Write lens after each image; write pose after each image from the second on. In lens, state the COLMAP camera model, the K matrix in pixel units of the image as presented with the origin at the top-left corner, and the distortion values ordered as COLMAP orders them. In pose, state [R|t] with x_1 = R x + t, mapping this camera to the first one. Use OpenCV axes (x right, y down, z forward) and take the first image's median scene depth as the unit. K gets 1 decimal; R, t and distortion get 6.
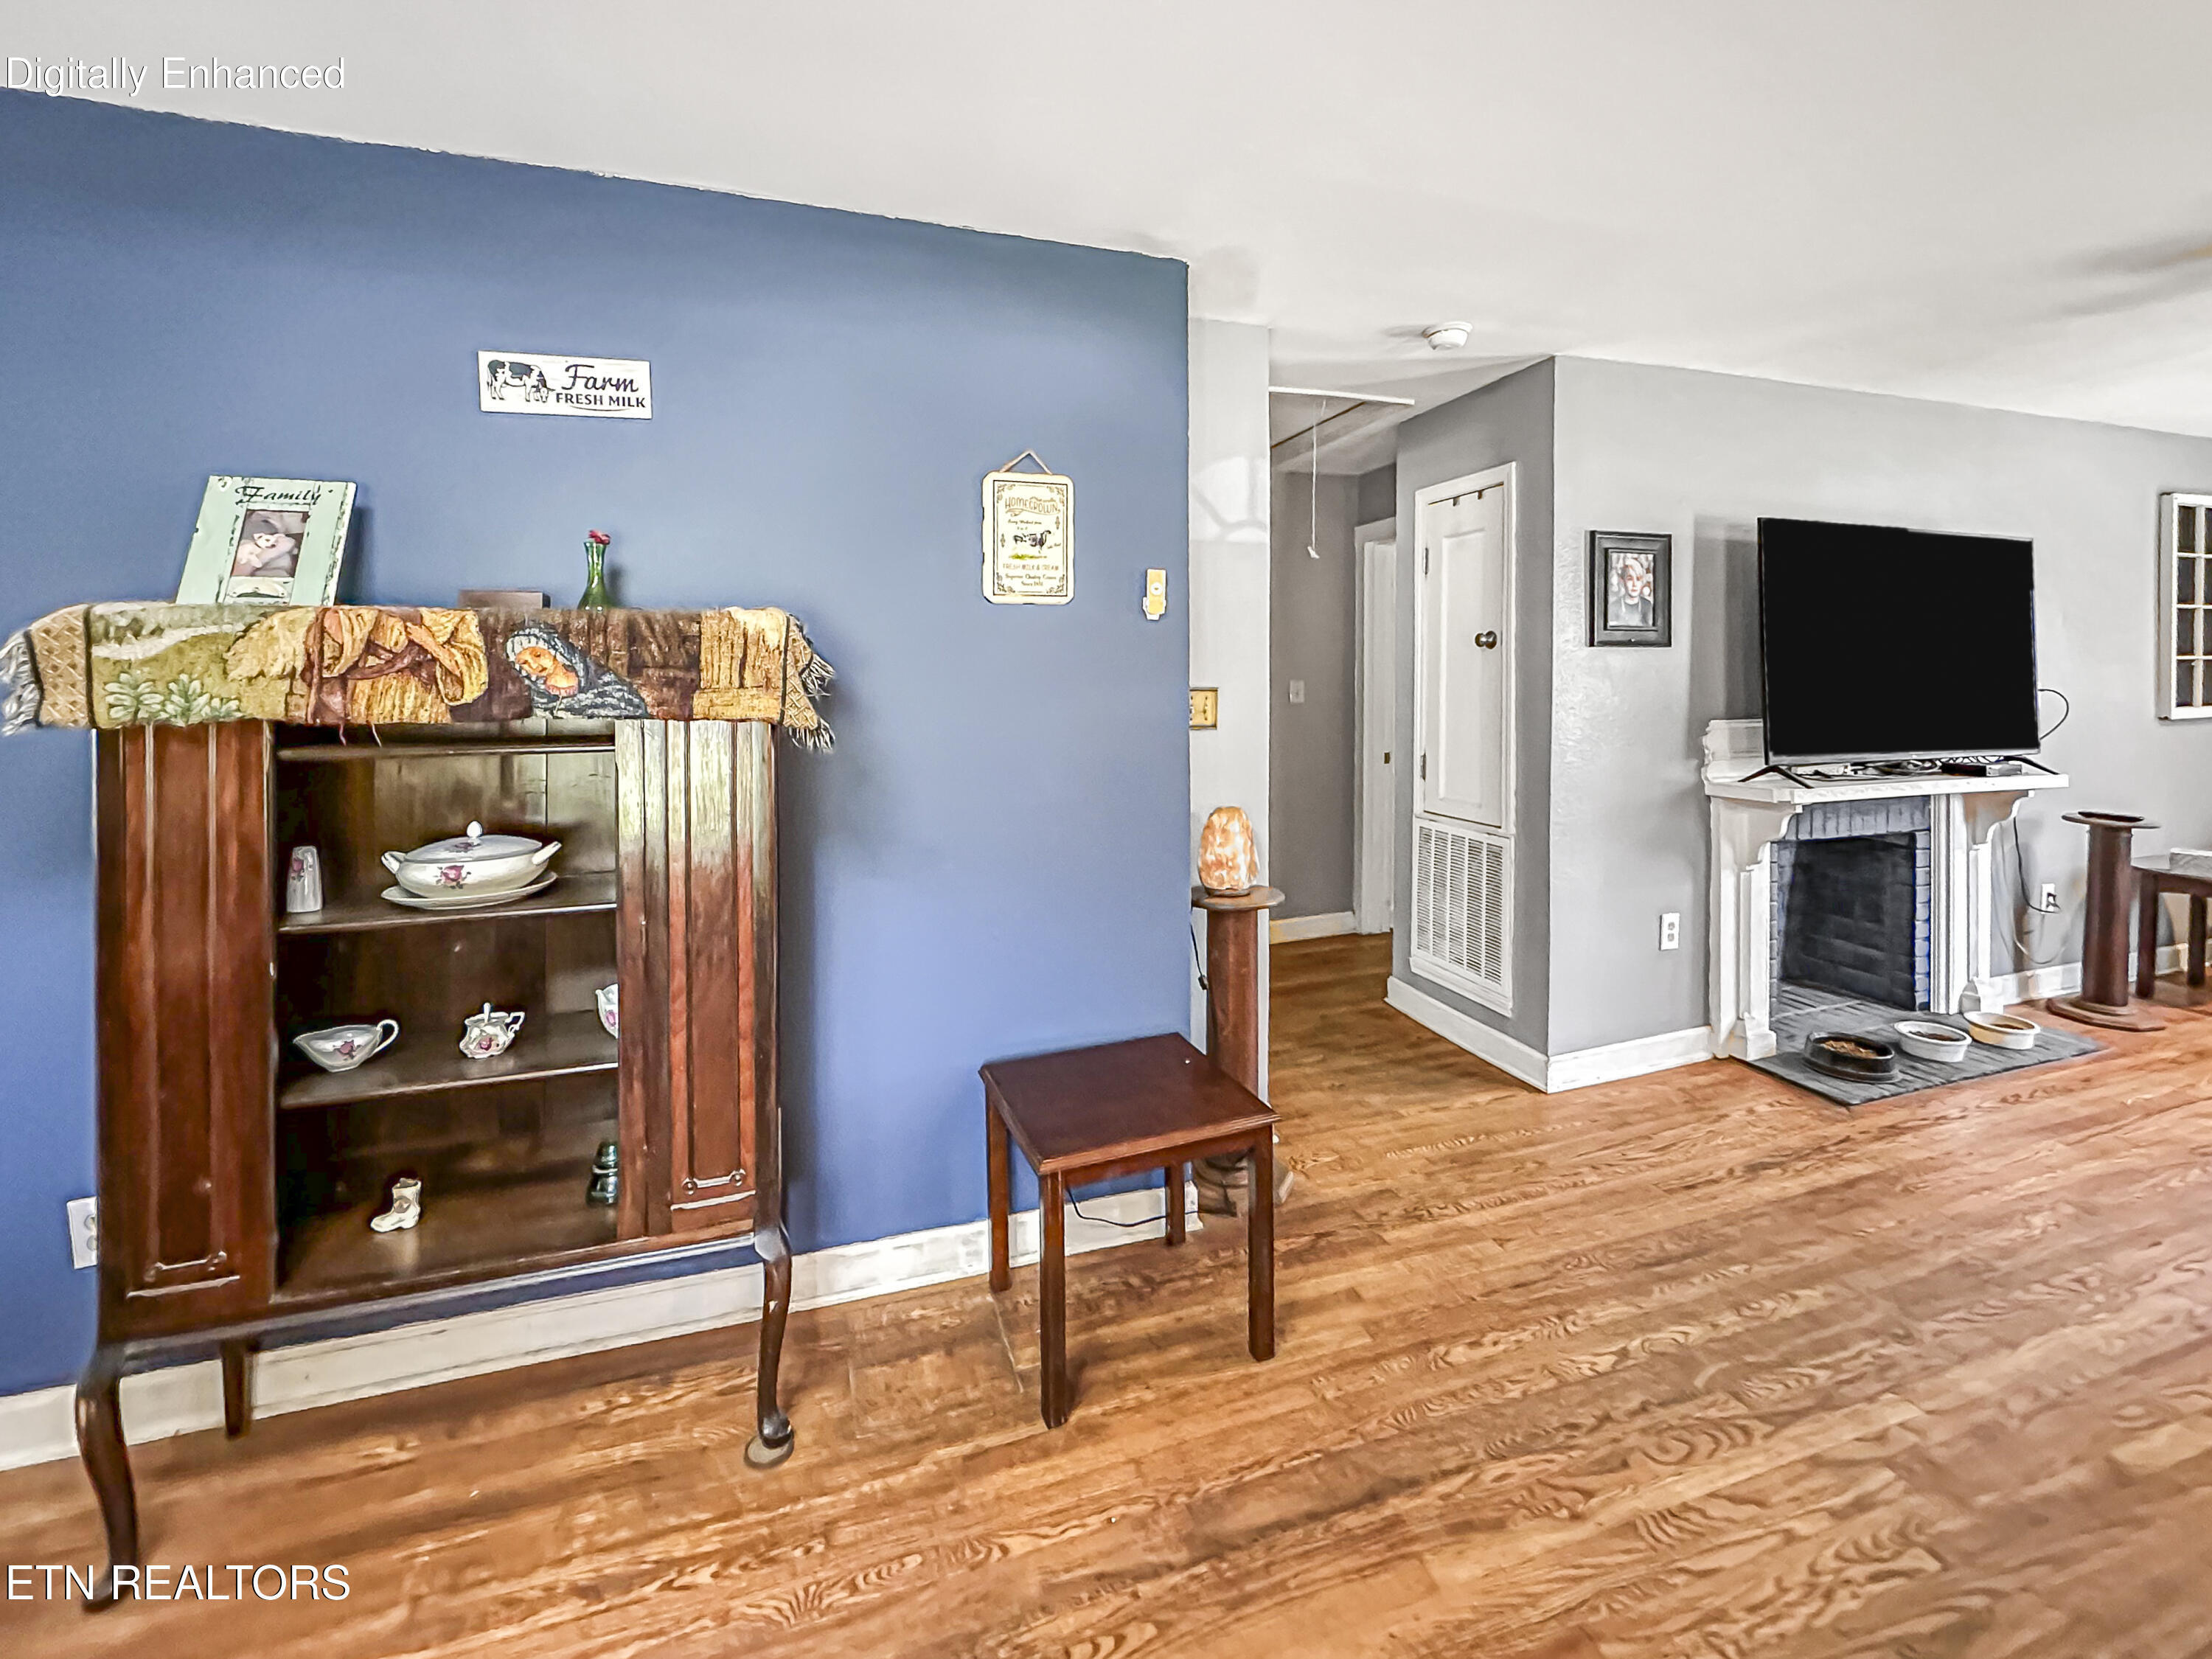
lens RADIAL K [[982.5, 0, 1150.6], [0, 982.5, 683.6], [0, 0, 1]] dist [-0.003550, -0.000465]
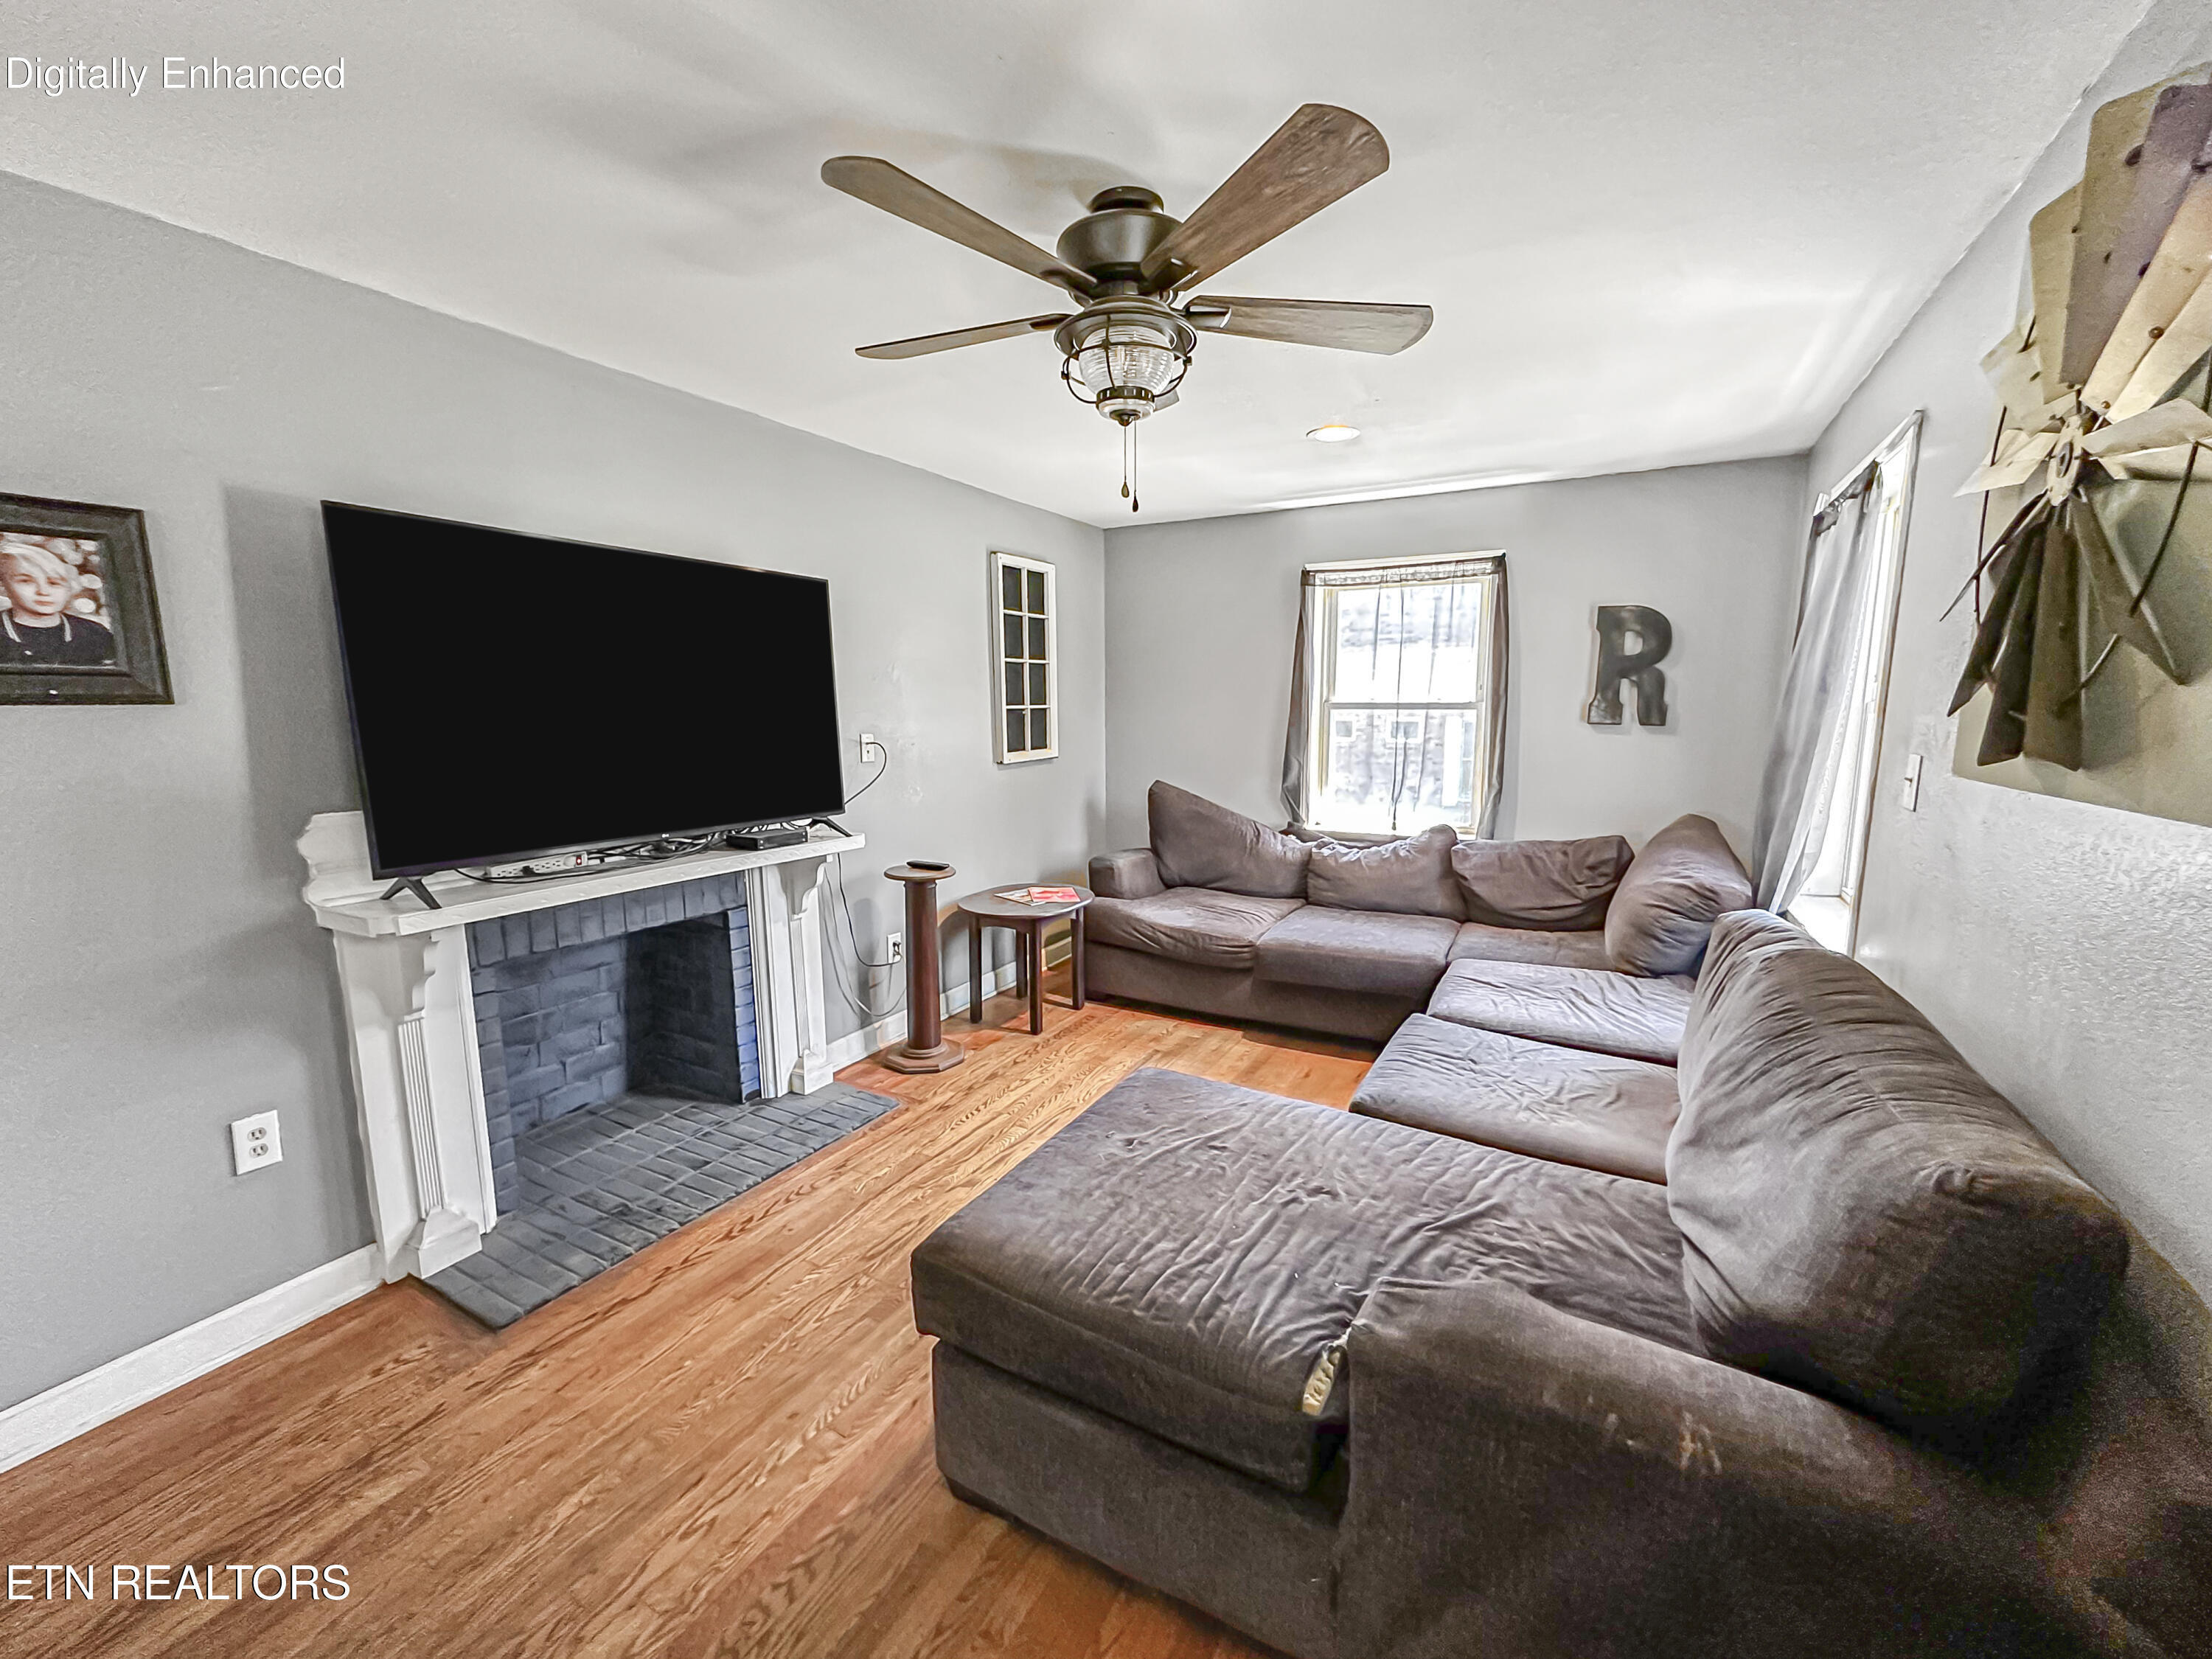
lens RADIAL K [[904.6, 0, 1108.6], [0, 904.6, 832.7], [0, 0, 1]] dist [-0.006281, -0.000156]
pose [[0.751237, -0.093153, 0.653426, 0.521434], [0.008113, 0.991219, 0.131981, -0.023658], [-0.659983, -0.093847, 0.745396, 0.177313]]
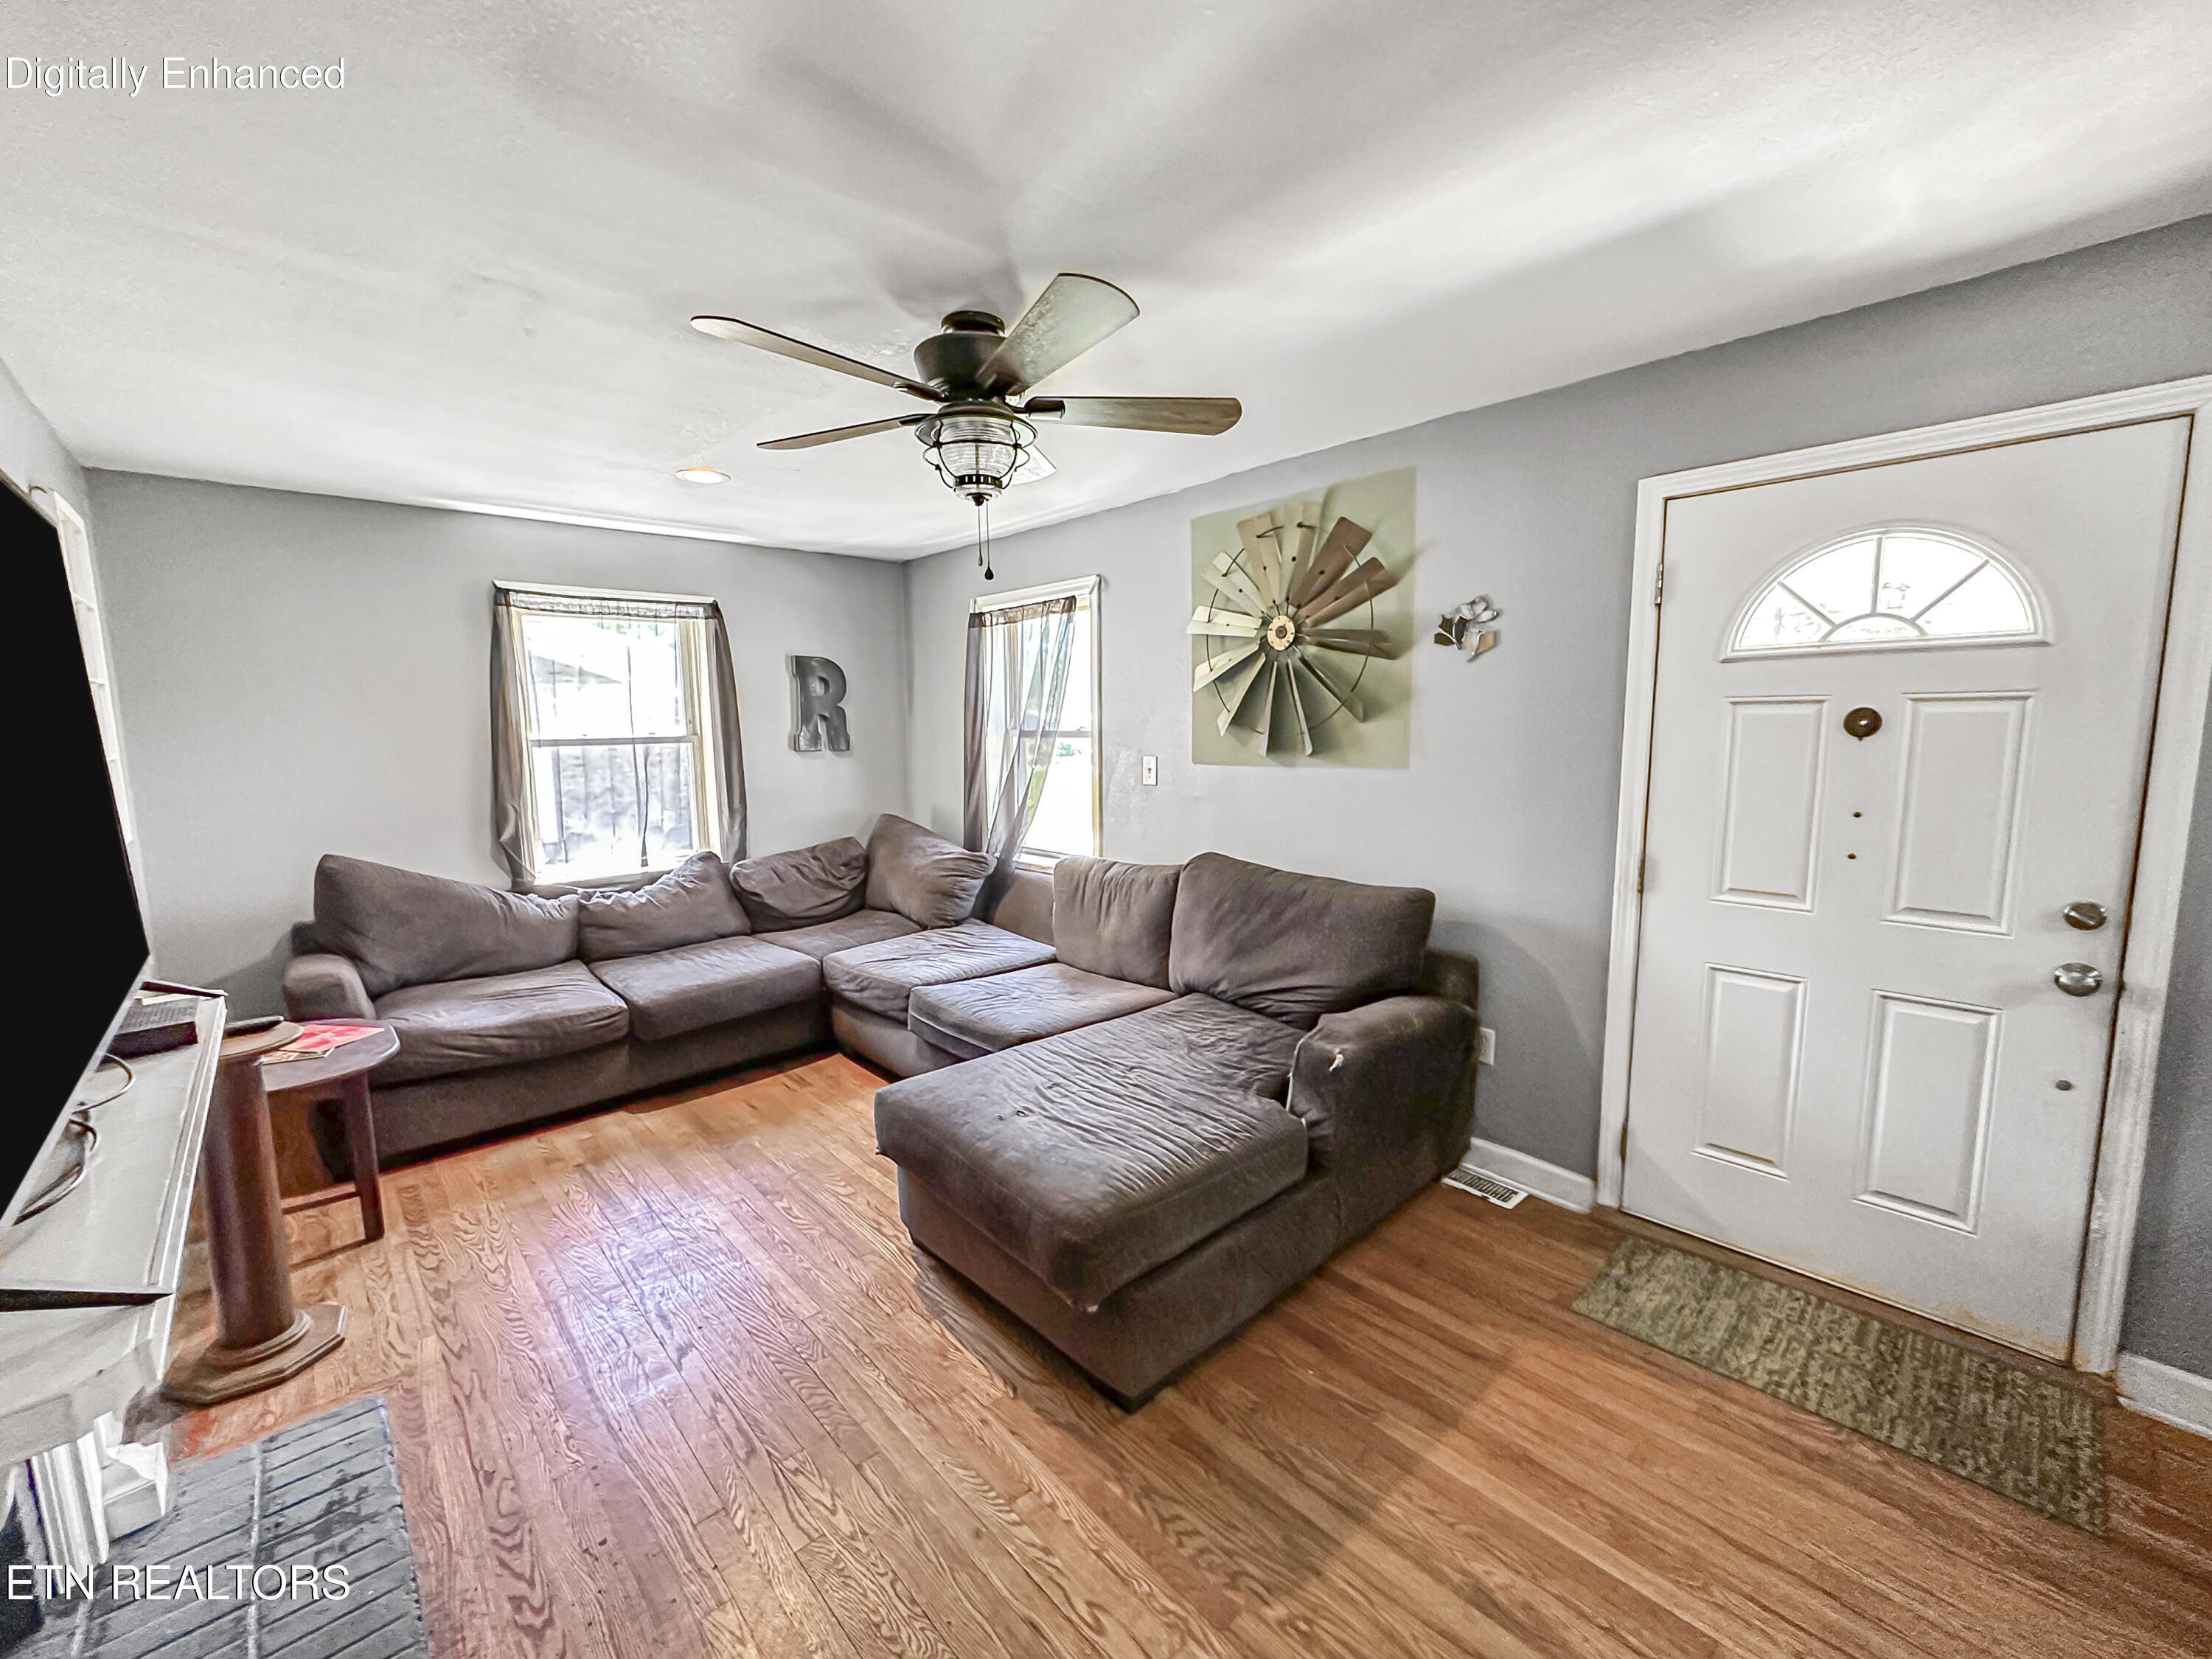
lens RADIAL K [[904.6, 0, 1103.8], [0, 904.6, 830.8], [0, 0, 1]] dist [-0.006281, -0.000156]
pose [[-0.395737, -0.101777, 0.912707, 0.290328], [0.028868, 0.991970, 0.123132, -0.039907], [-0.917910, 0.075076, -0.389621, 0.719934]]
